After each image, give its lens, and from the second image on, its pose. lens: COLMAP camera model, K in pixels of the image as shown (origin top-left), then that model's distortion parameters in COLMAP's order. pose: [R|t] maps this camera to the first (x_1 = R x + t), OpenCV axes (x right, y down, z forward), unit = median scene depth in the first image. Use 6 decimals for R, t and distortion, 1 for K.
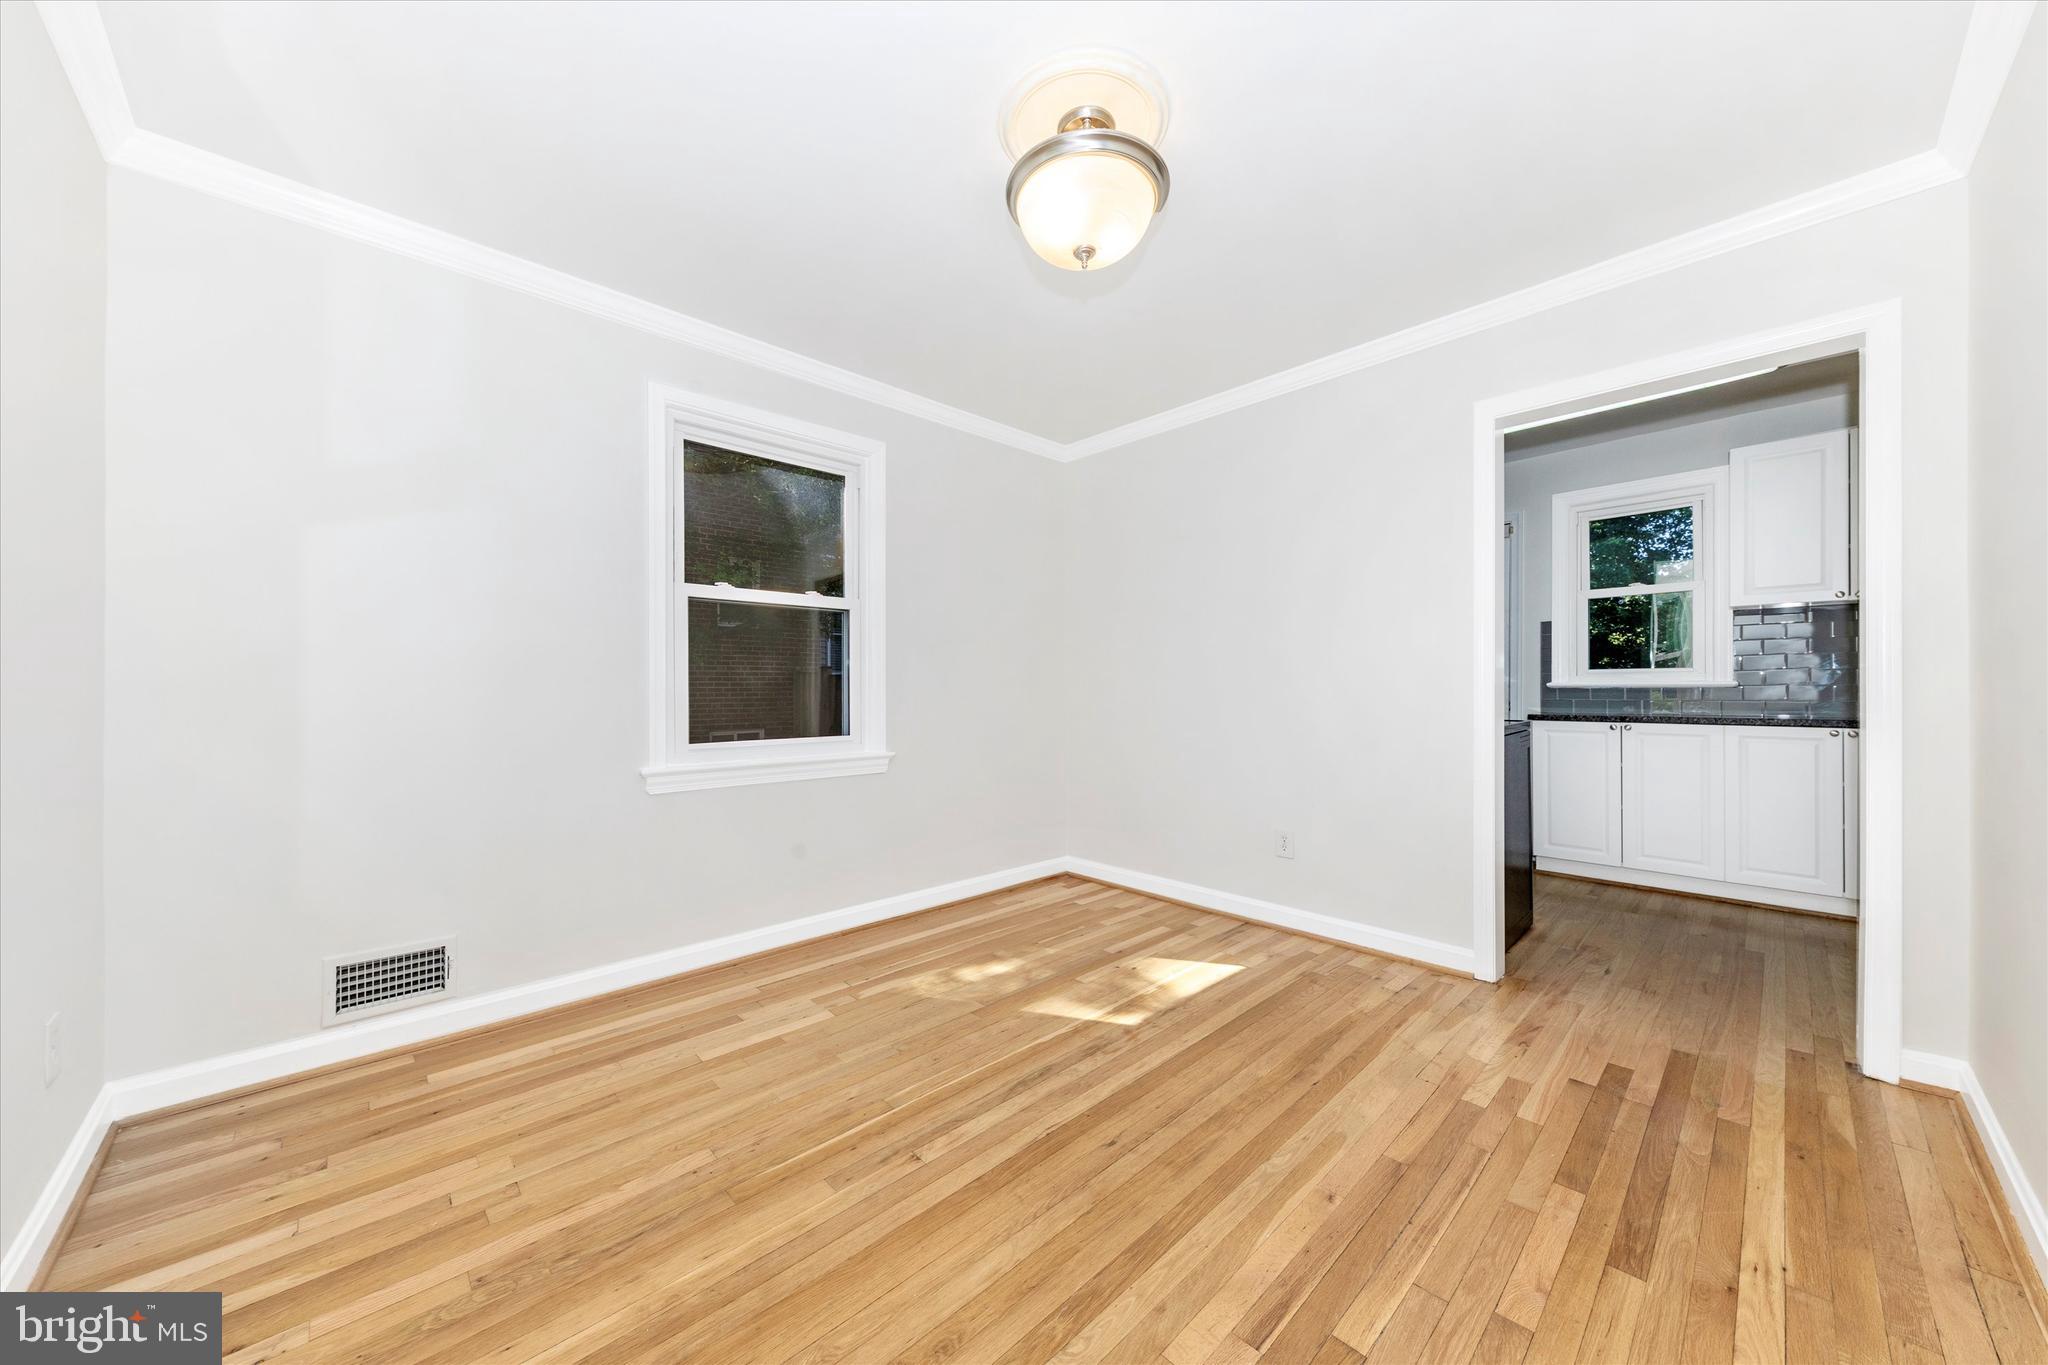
lens RADIAL K [[722.3, 0, 1010.9], [0, 722.3, 687.6], [0, 0, 1]] dist [0.013526, -0.002097]
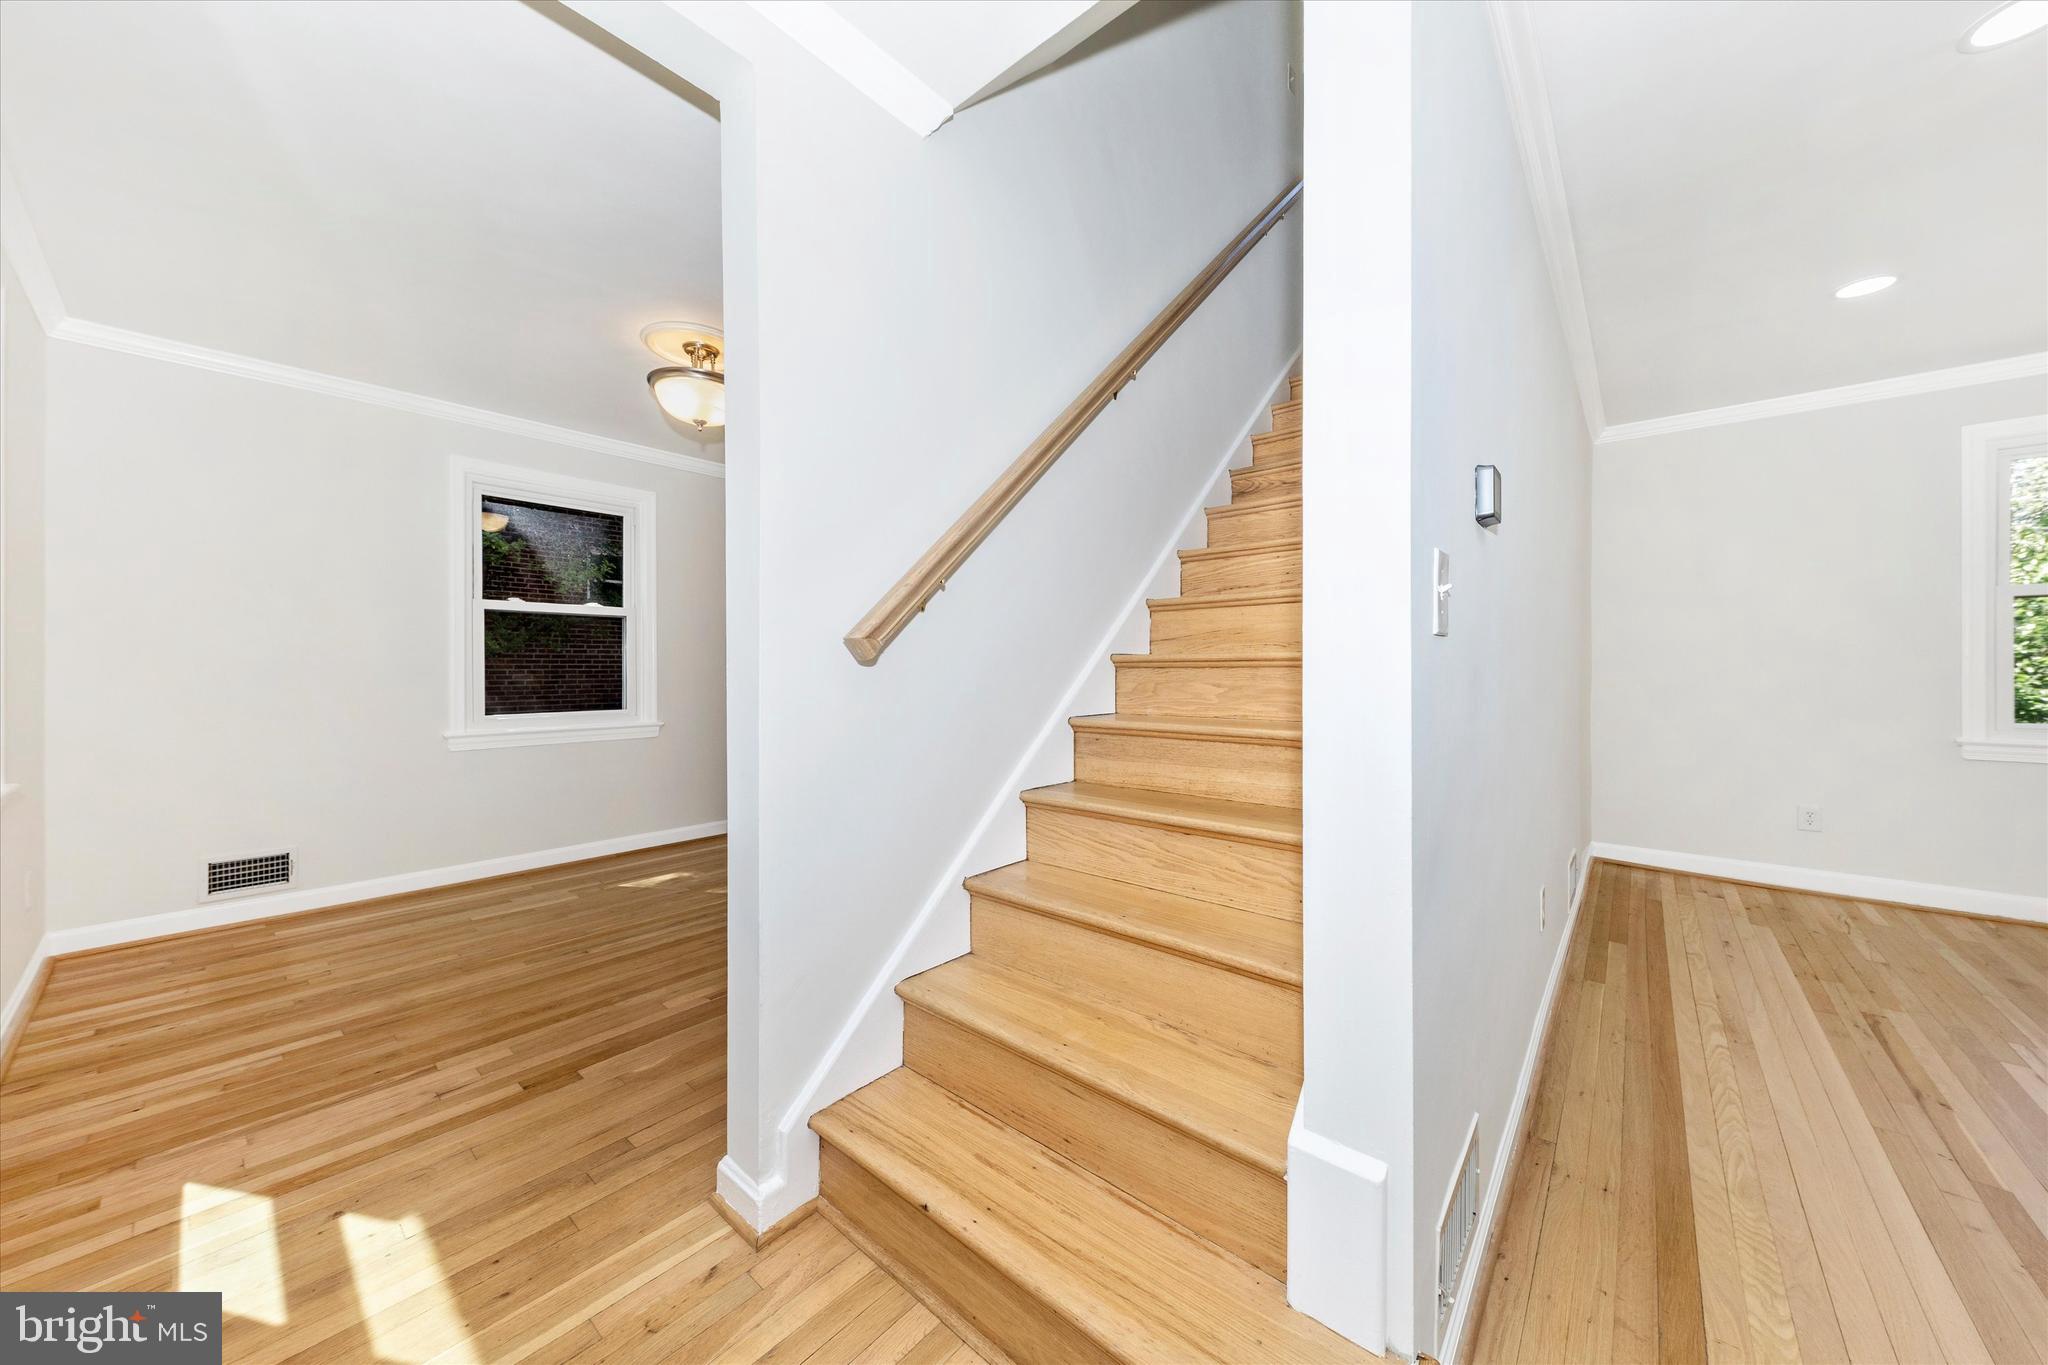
lens RADIAL K [[720.8, 0, 1024.6], [0, 720.8, 678.0], [0, 0, 1]] dist [-0.001612, -0.000215]
pose [[0.993911, 0.002338, 0.110163, 0.559467], [-0.003254, 0.999962, 0.008139, -0.010968], [-0.110140, -0.008448, 0.993880, -0.625557]]
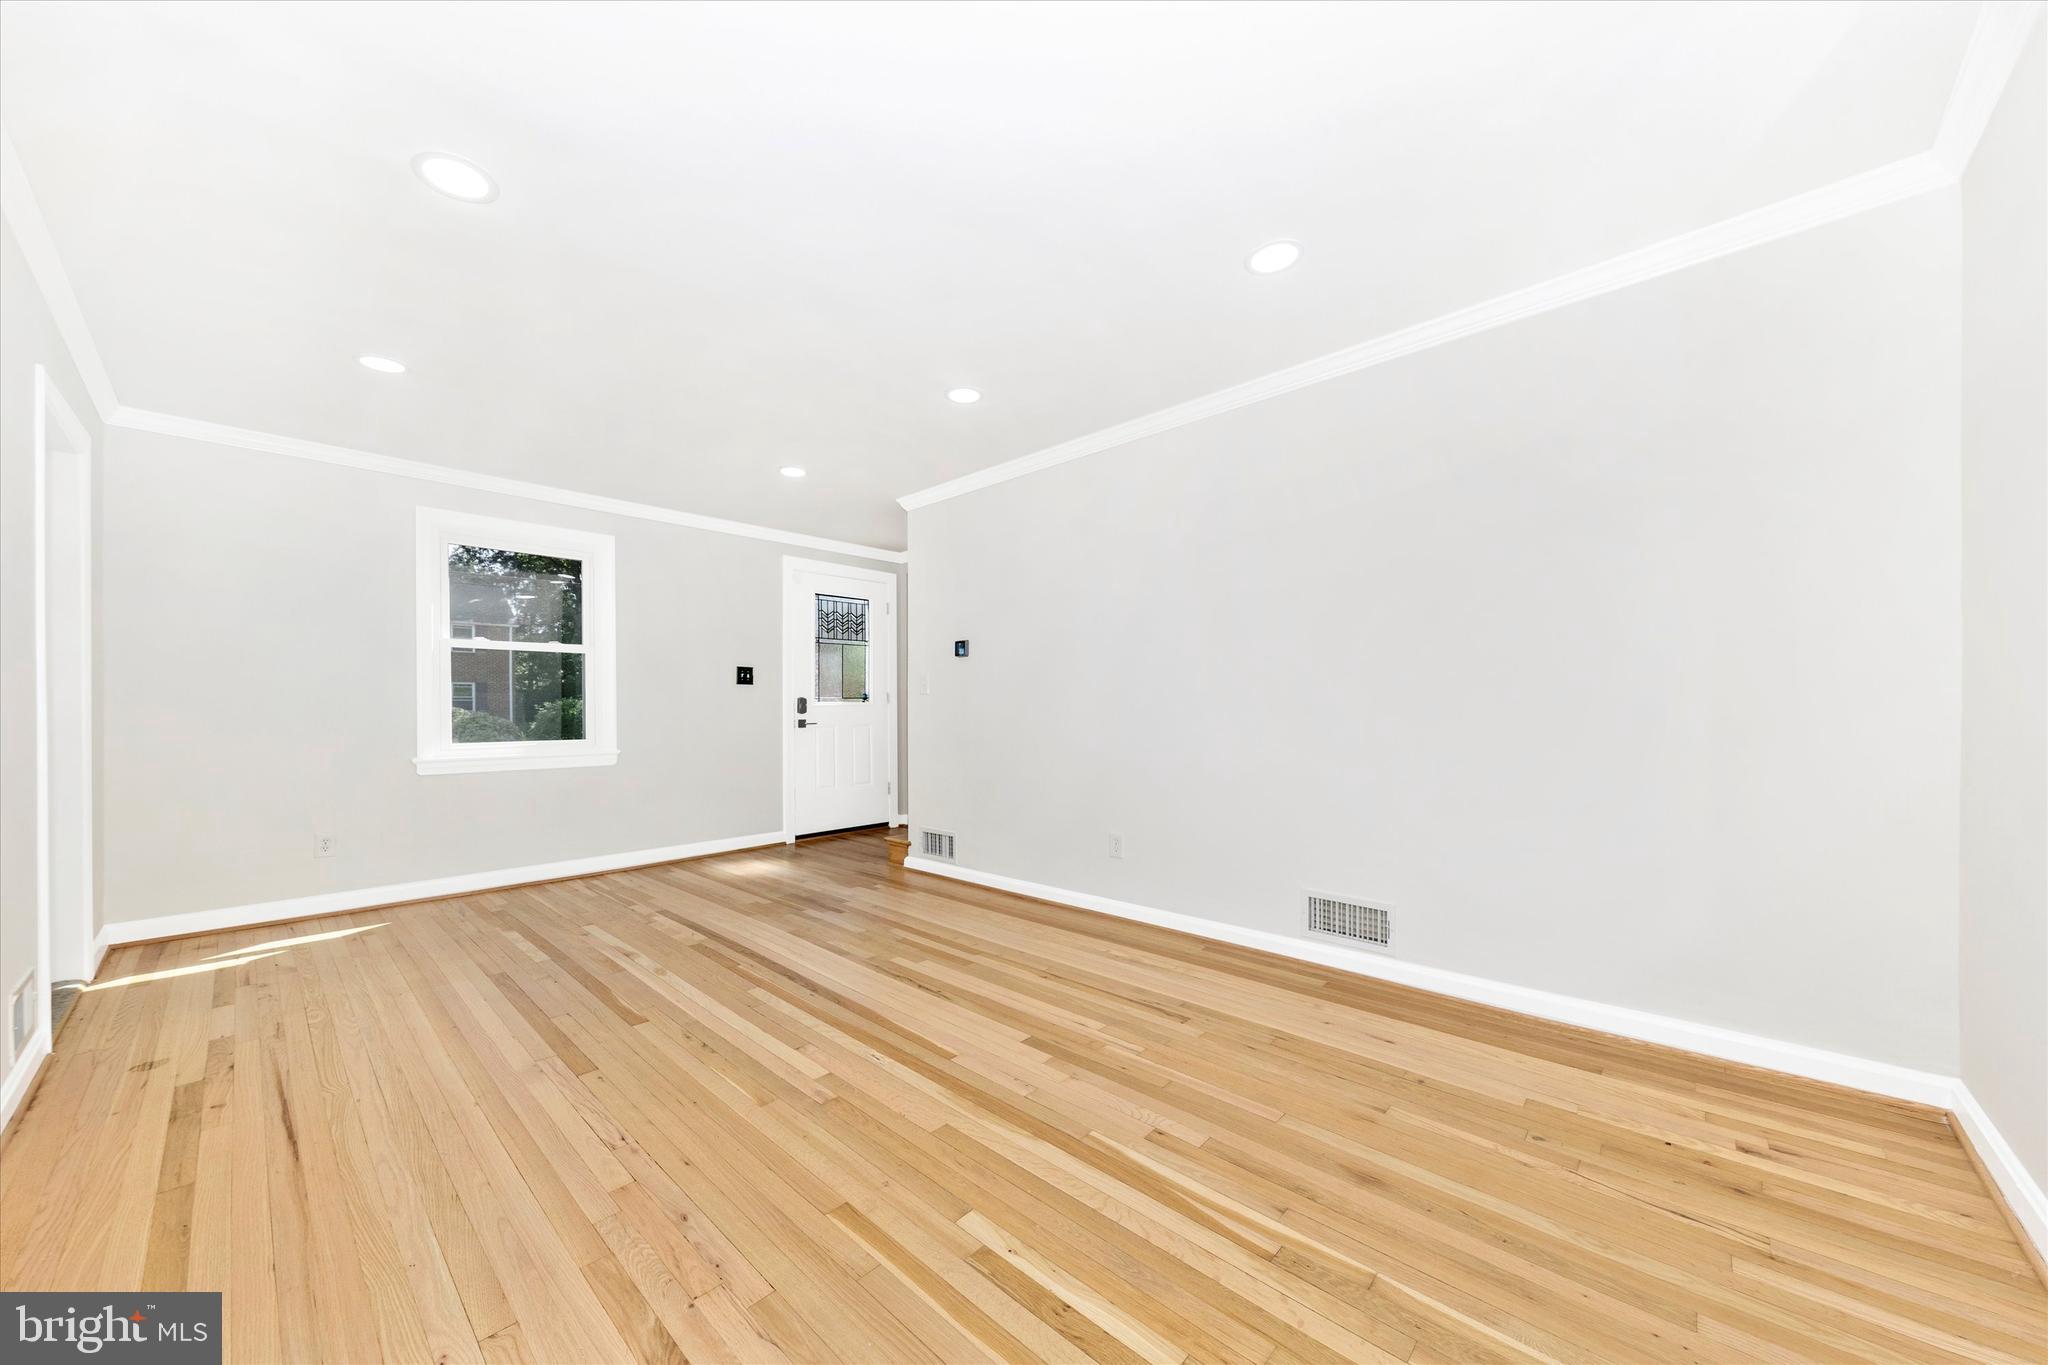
lens RADIAL K [[719.8, 0, 1016.4], [0, 719.8, 702.8], [0, 0, 1]] dist [0.001854, -0.000143]
pose [[0.072976, -0.001736, -0.997332, 3.129770], [-0.002910, 0.999994, -0.001954, -0.008473], [0.997329, 0.003045, 0.072971, -0.043411]]
